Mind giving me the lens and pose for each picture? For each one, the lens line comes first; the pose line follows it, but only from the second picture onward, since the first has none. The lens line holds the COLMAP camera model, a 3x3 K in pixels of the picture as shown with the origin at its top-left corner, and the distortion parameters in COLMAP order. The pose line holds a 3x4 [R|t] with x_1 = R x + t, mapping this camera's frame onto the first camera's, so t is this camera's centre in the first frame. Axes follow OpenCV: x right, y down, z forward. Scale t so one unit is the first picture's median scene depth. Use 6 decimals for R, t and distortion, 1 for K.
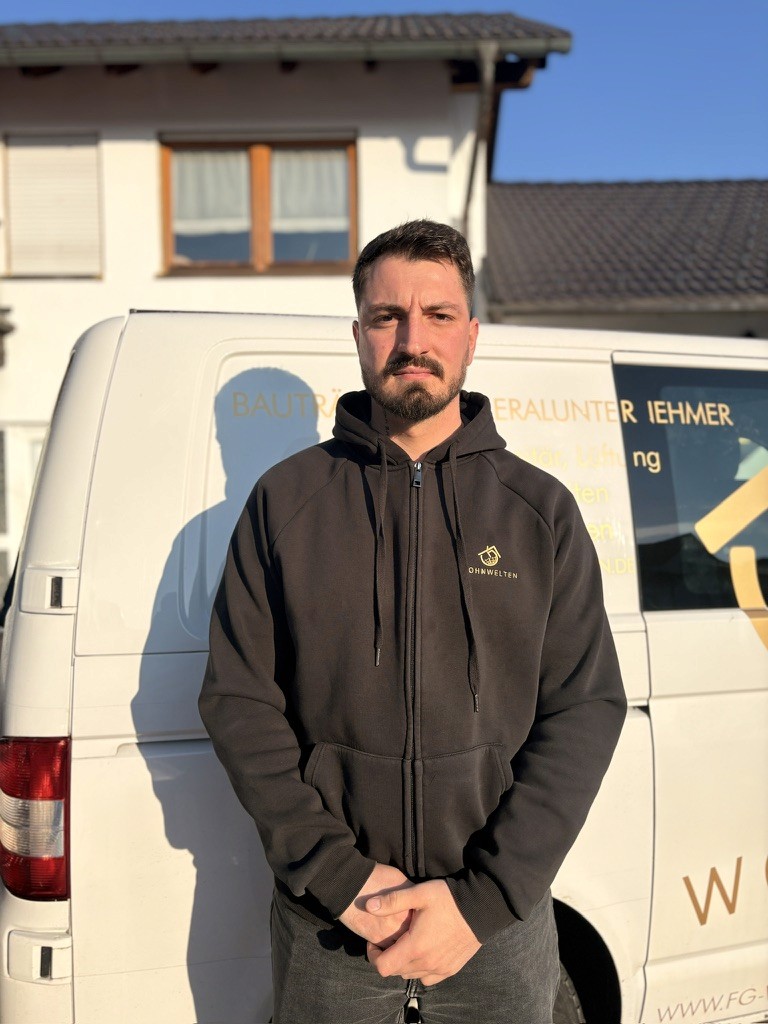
lens RADIAL K [[772.2, 0, 387.7], [0, 772.2, 506.9], [0, 0, 1]] dist [0.040112, -0.048238]
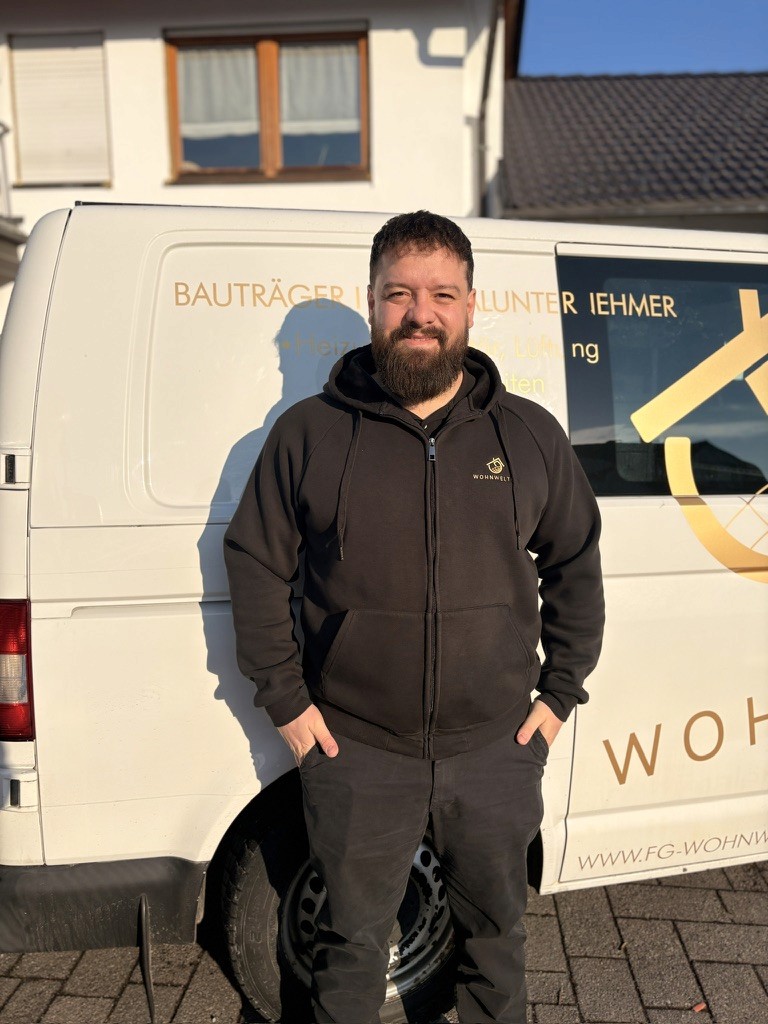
lens RADIAL K [[772.2, 0, 385.8], [0, 772.2, 507.0], [0, 0, 1]] dist [0.040112, -0.048238]
pose [[0.999042, 0.006251, -0.043309, 0.112352], [-0.001714, 0.994574, 0.104018, 0.036959], [0.043724, -0.103844, 0.993632, -0.049681]]
